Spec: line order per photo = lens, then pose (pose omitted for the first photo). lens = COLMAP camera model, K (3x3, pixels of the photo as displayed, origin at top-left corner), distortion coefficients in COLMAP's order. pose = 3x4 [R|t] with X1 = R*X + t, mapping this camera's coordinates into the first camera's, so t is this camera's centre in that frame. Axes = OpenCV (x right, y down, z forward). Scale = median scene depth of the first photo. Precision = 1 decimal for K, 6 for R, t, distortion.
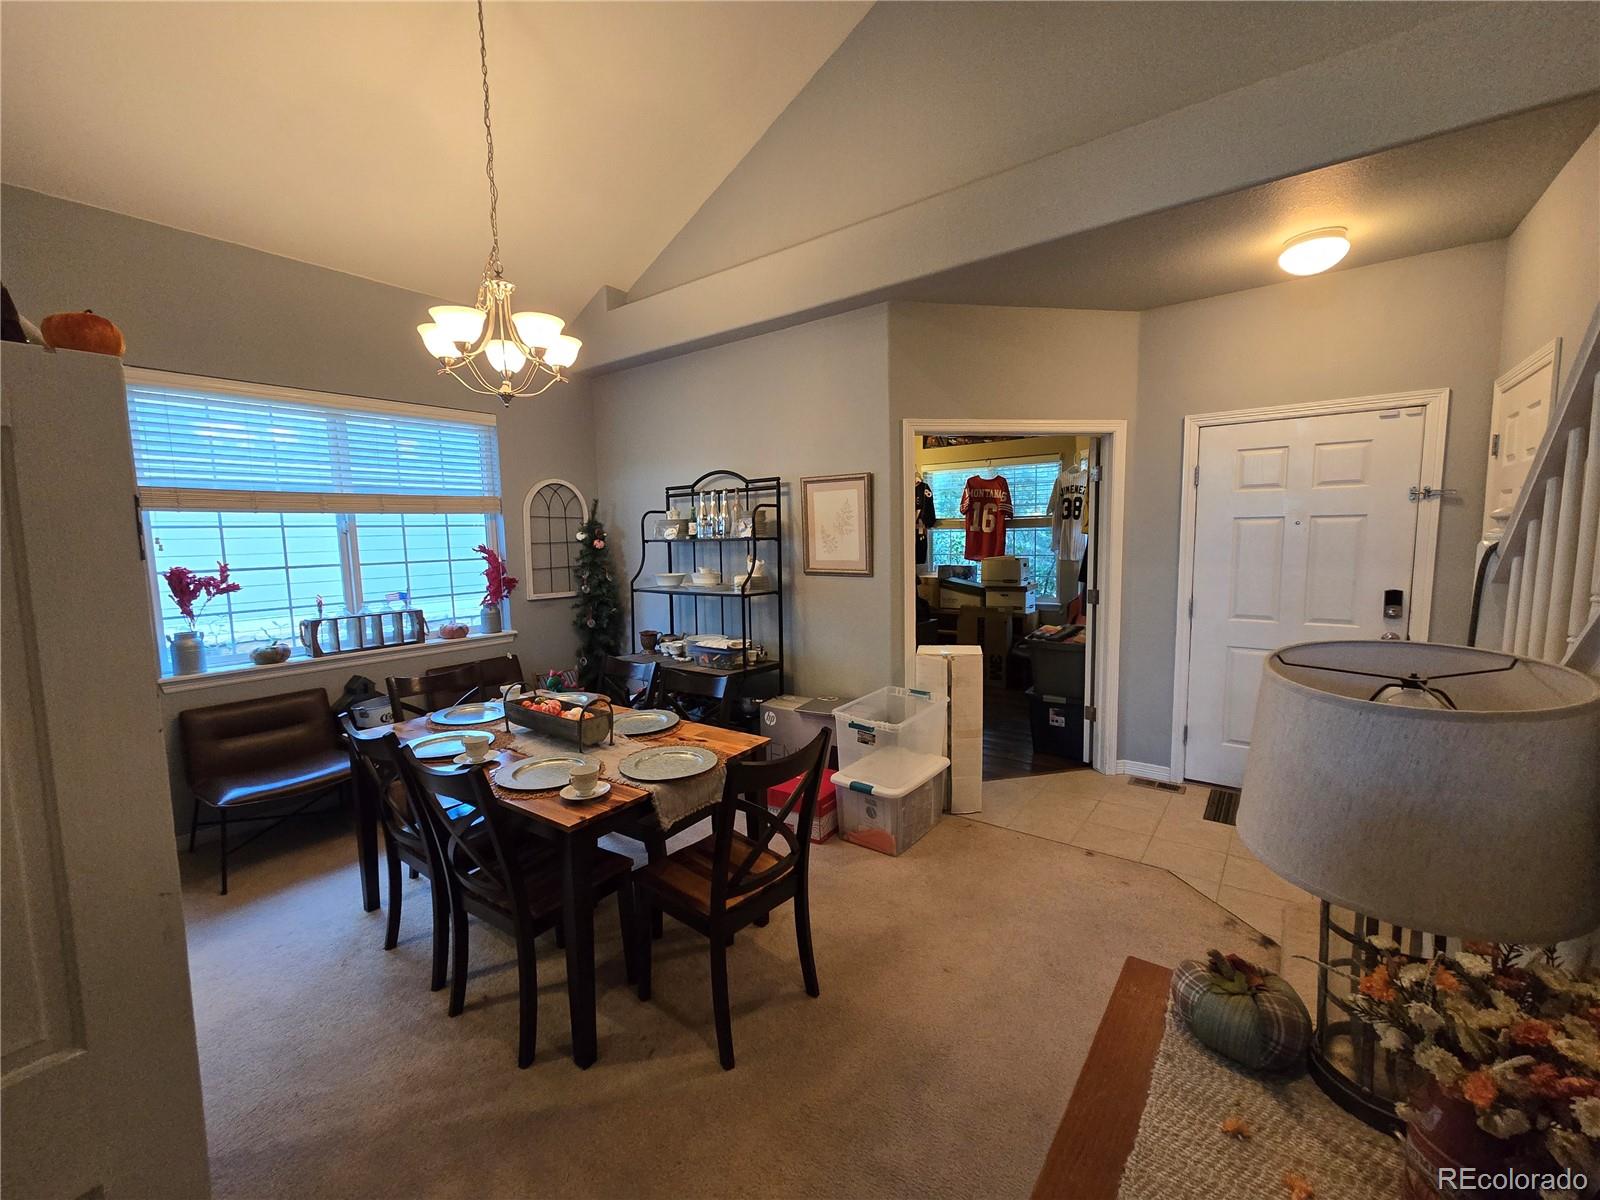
lens RADIAL K [[637.5, 0, 800.7], [0, 637.5, 597.1], [0, 0, 1]] dist [-0.001404, -0.000382]
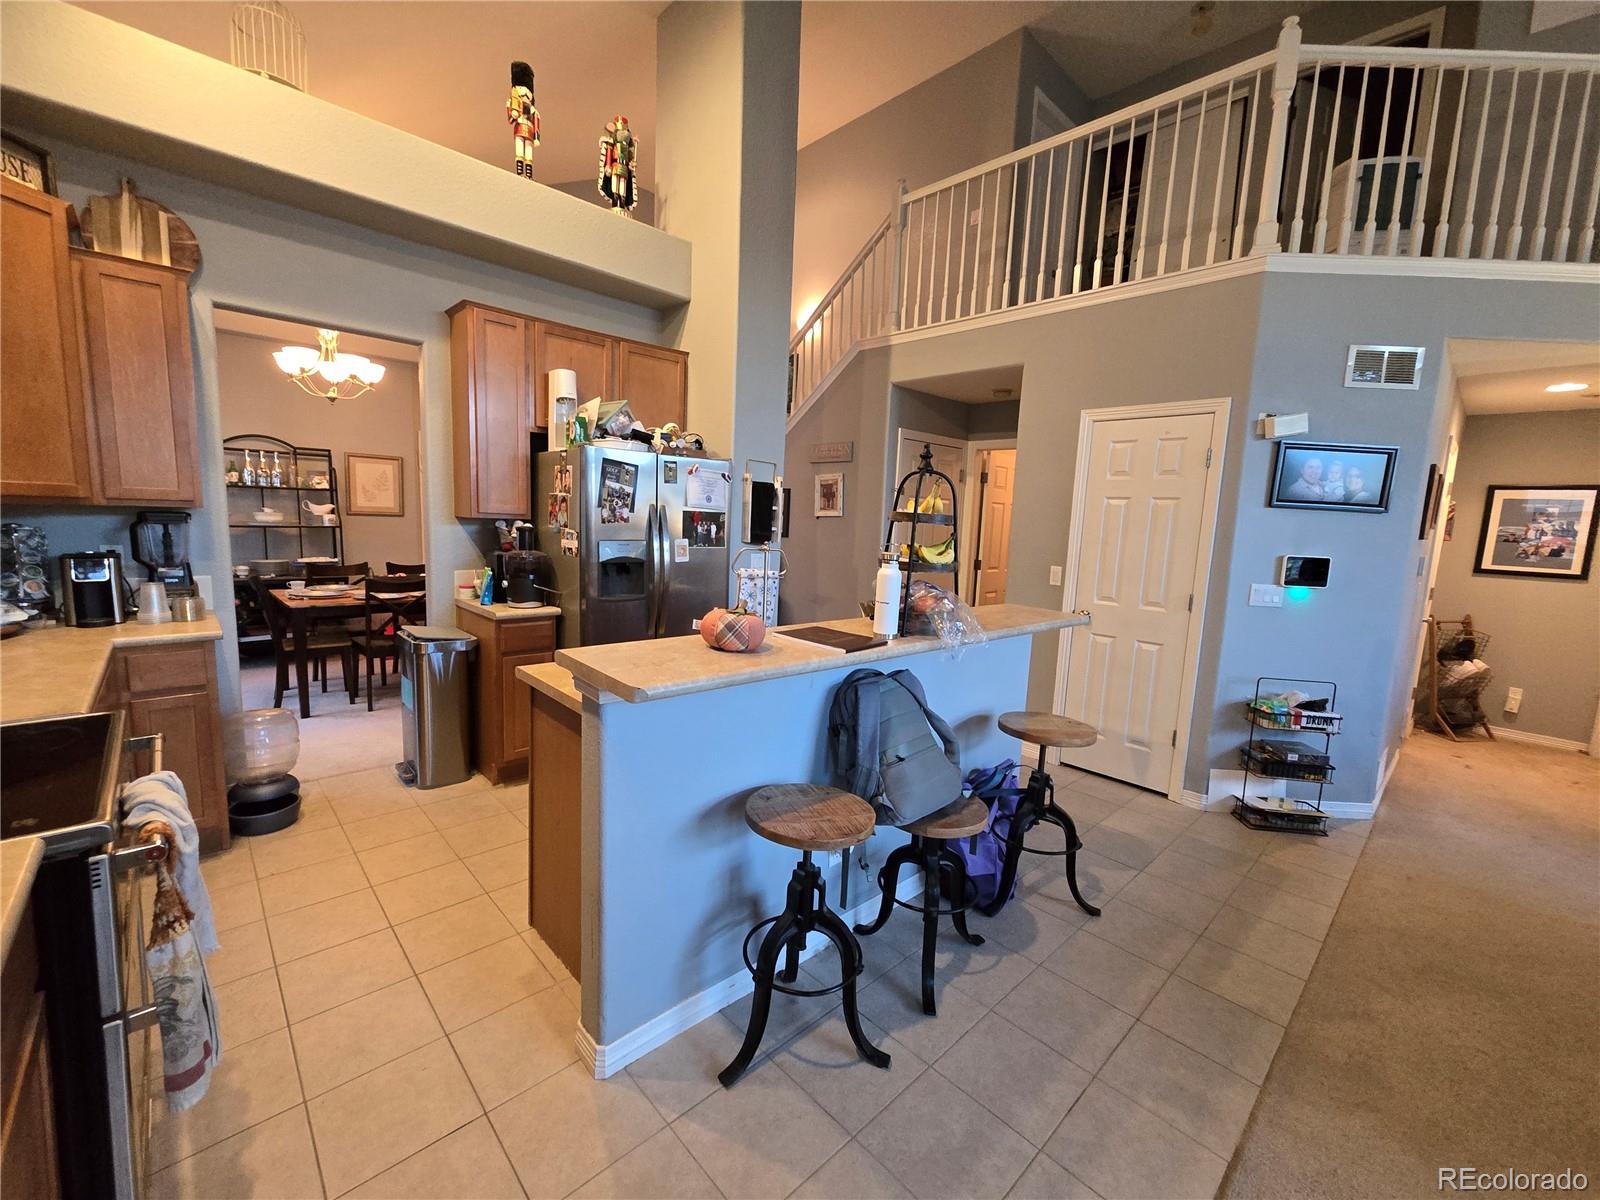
lens RADIAL K [[637.5, 0, 800.7], [0, 637.5, 597.1], [0, 0, 1]] dist [-0.001404, -0.000382]
pose [[0.170303, -0.100936, 0.980208, -1.285480], [0.056458, 0.994105, 0.092558, 0.079058], [-0.983773, 0.039578, 0.174998, -0.335020]]
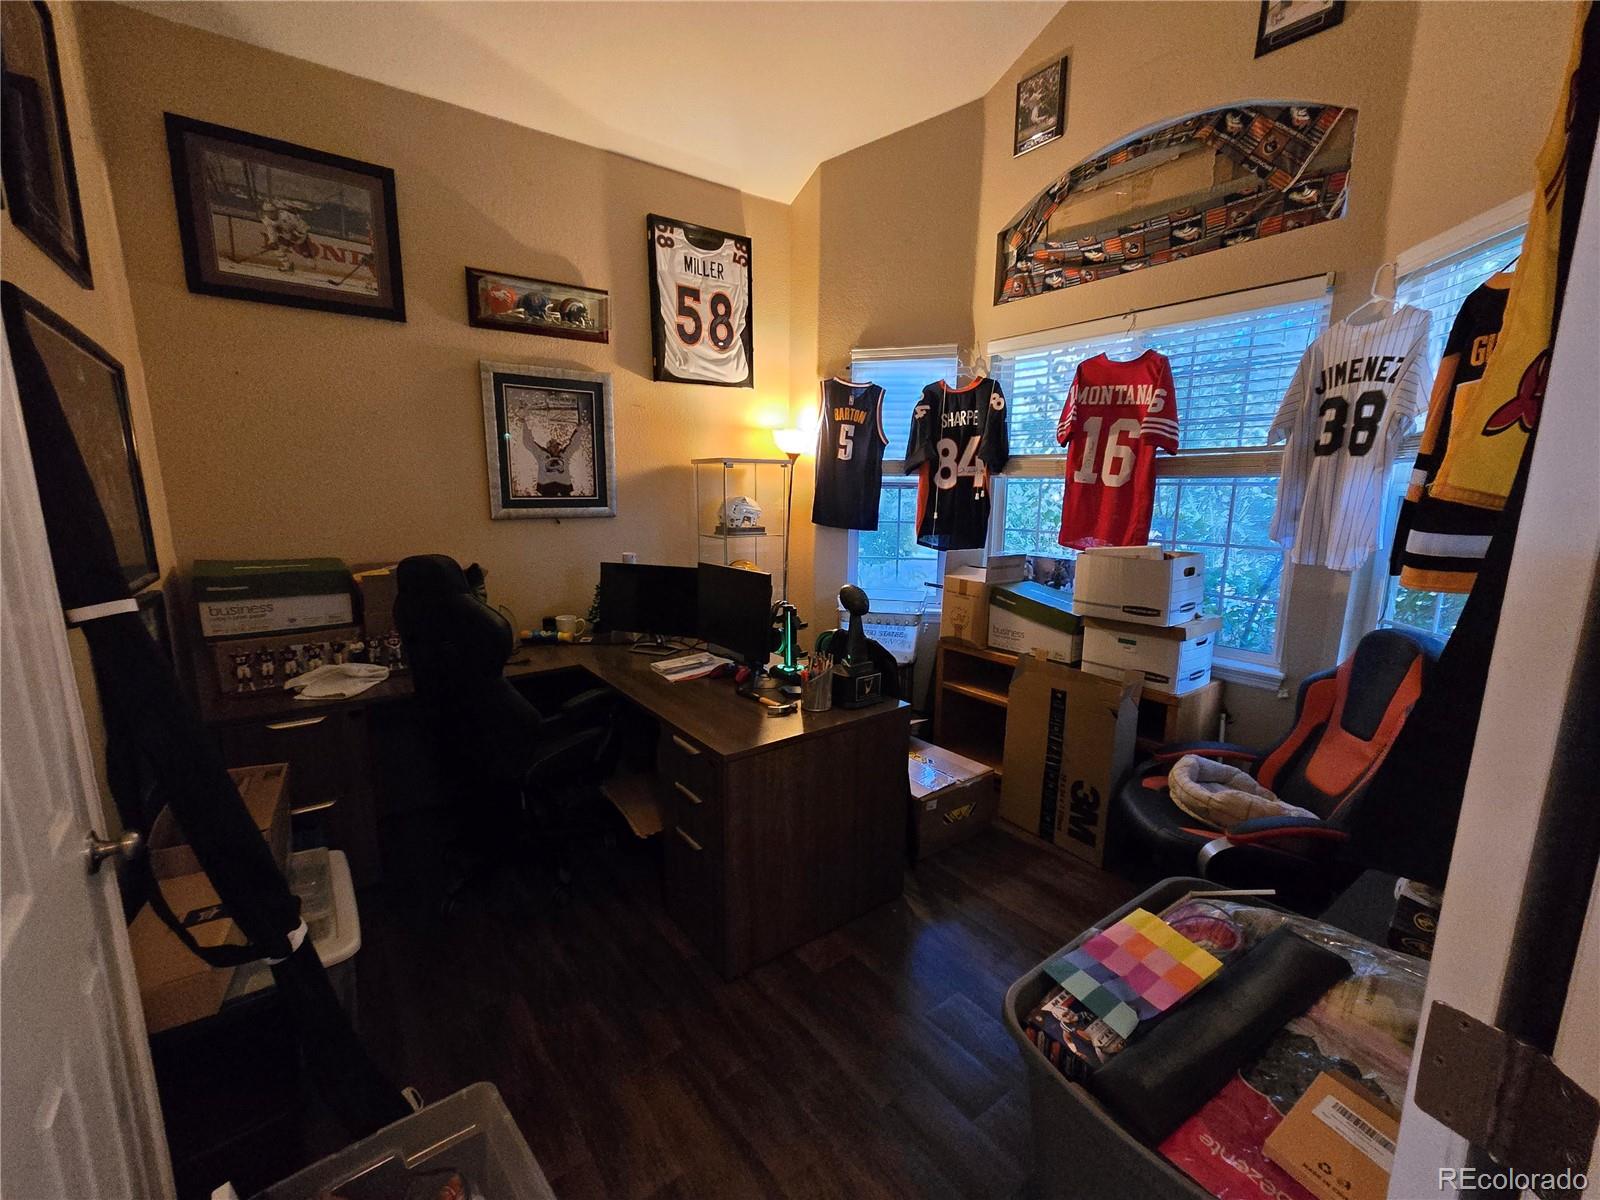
lens RADIAL K [[660.4, 0, 805.7], [0, 660.4, 604.8], [0, 0, 1]] dist [0.000931, 0.000022]
pose [[0.961544, 0.076012, -0.263922, 0.359639], [-0.054118, 0.994536, 0.089269, -0.083038], [0.269266, -0.071553, 0.960404, 0.835444]]
